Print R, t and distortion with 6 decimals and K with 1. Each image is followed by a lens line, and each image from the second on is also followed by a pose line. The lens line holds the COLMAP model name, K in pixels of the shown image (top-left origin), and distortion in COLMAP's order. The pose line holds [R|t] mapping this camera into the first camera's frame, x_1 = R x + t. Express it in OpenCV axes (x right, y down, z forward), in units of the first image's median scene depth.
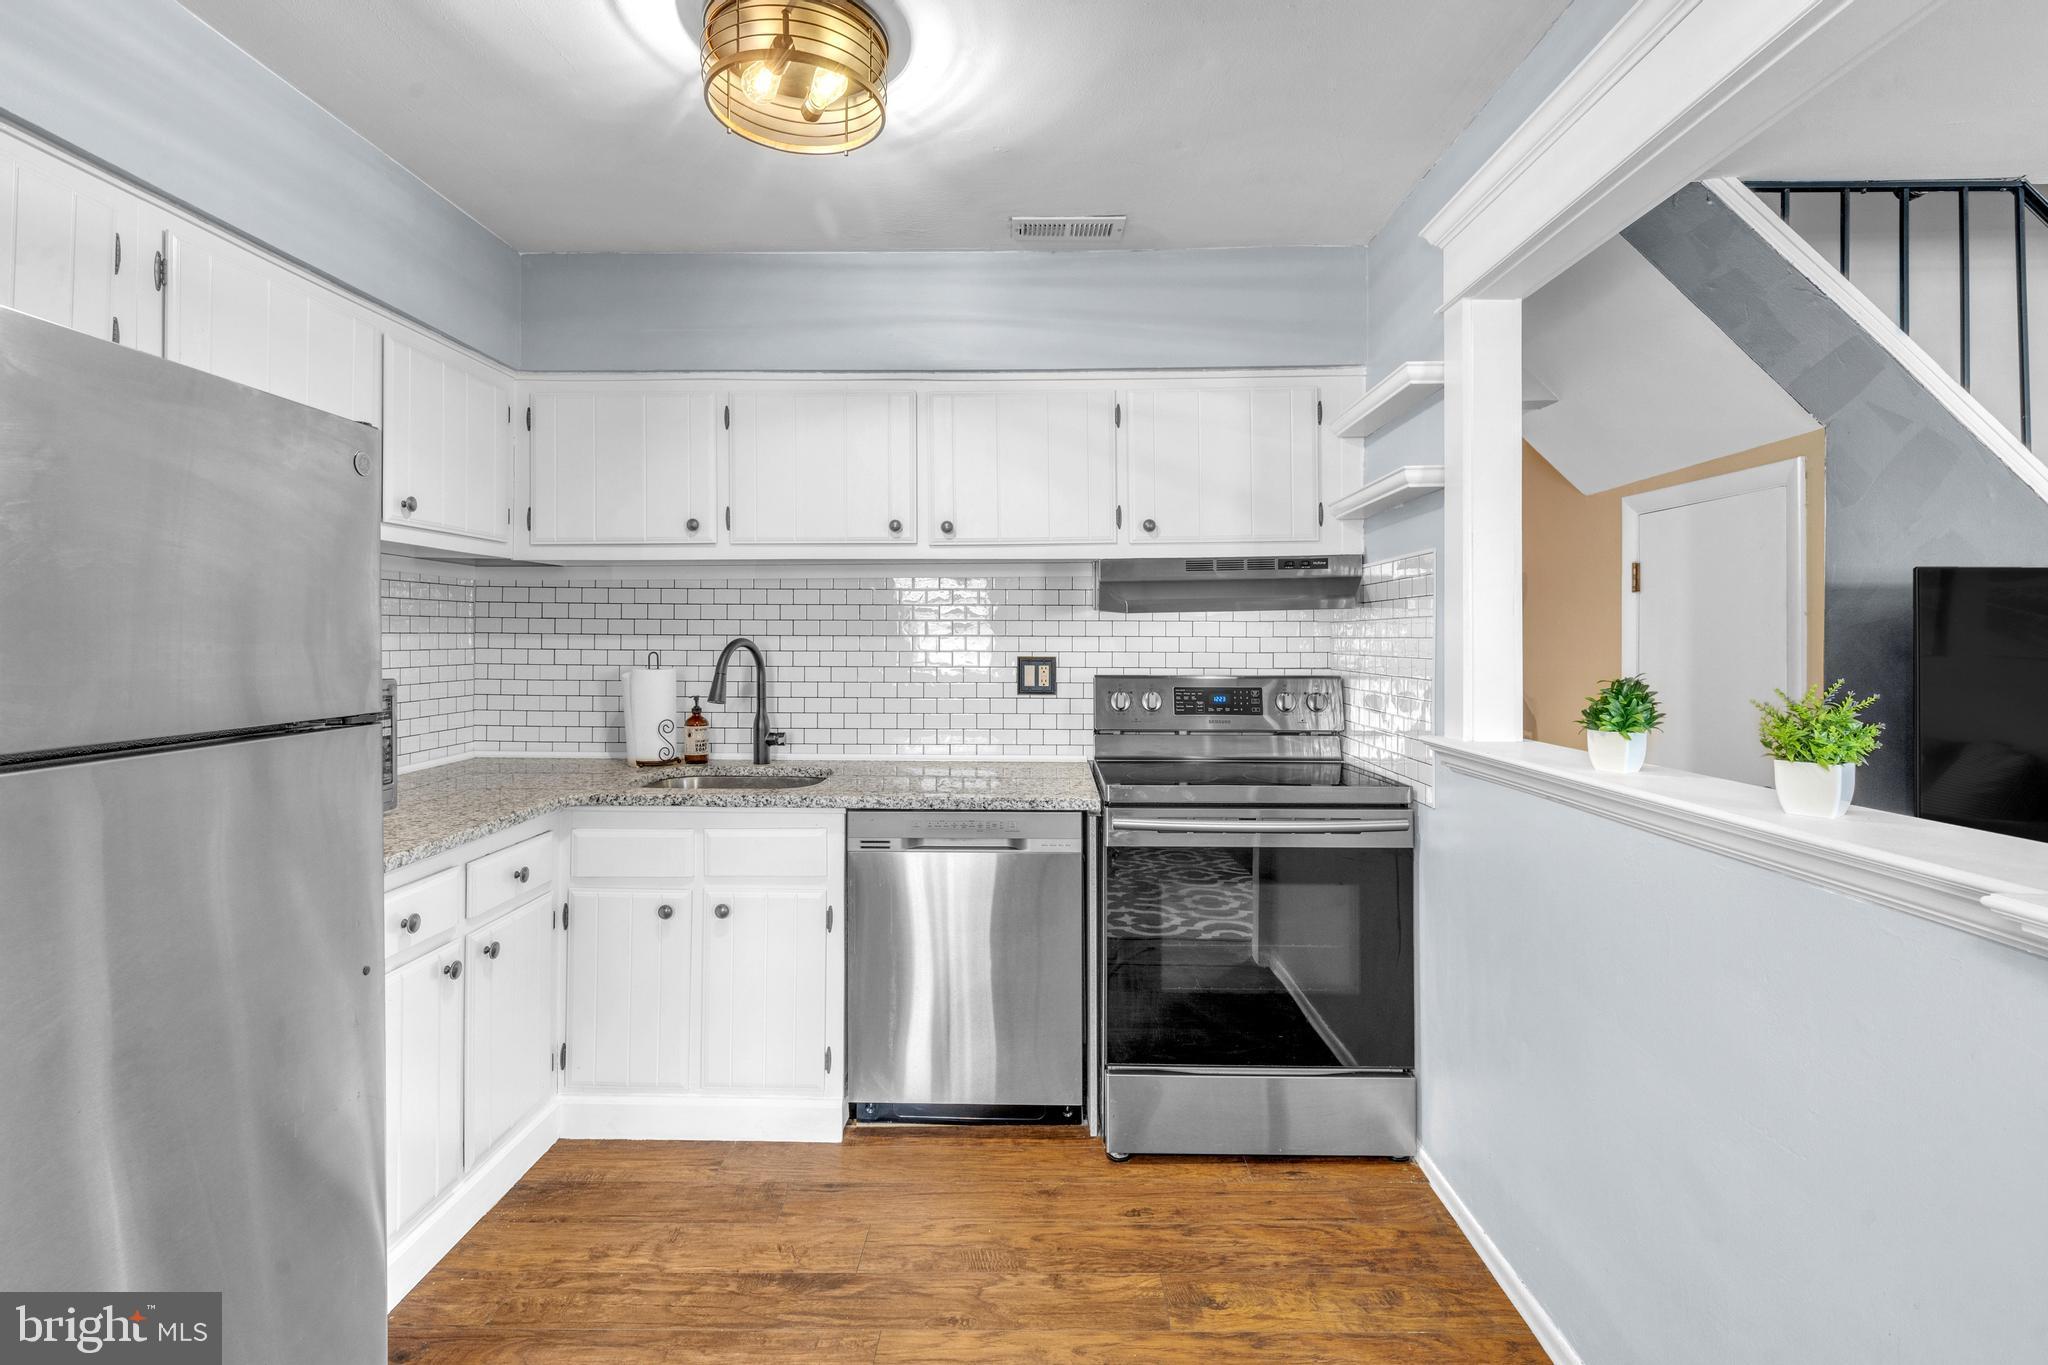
lens RADIAL K [[942.4, 0, 1029.2], [0, 942.4, 637.3], [0, 0, 1]] dist [0.006926, -0.000485]
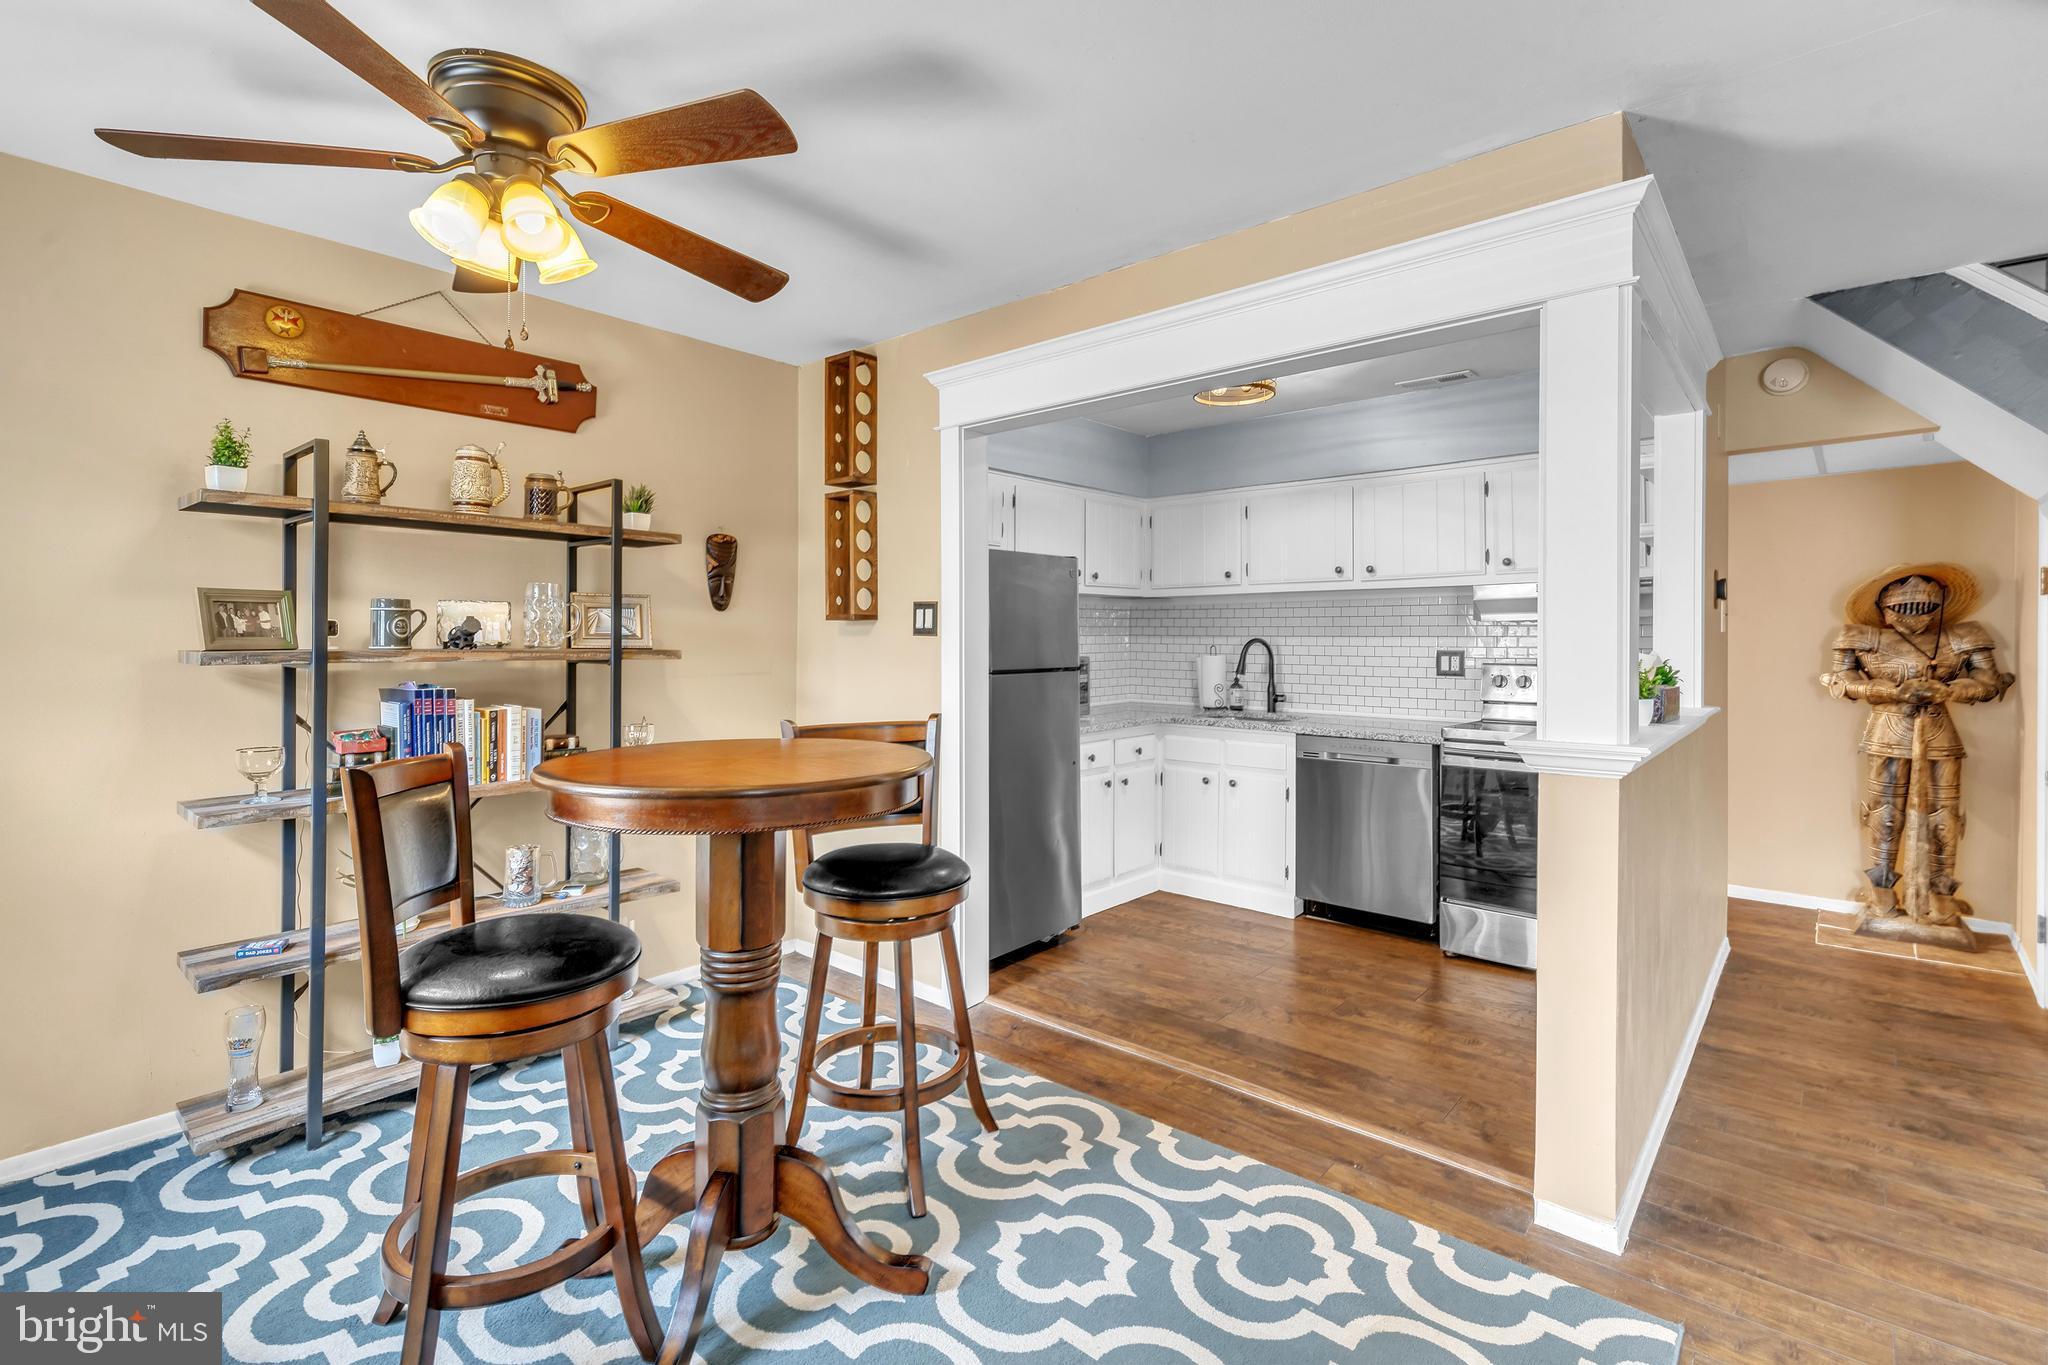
lens RADIAL K [[942.4, 0, 1029.2], [0, 942.4, 637.3], [0, 0, 1]] dist [0.006926, -0.000485]
pose [[0.770799, -0.000339, -0.637079, 0.476590], [0.000963, 0.999999, 0.000633, -0.001677], [0.637078, -0.001102, 0.770798, -0.600970]]
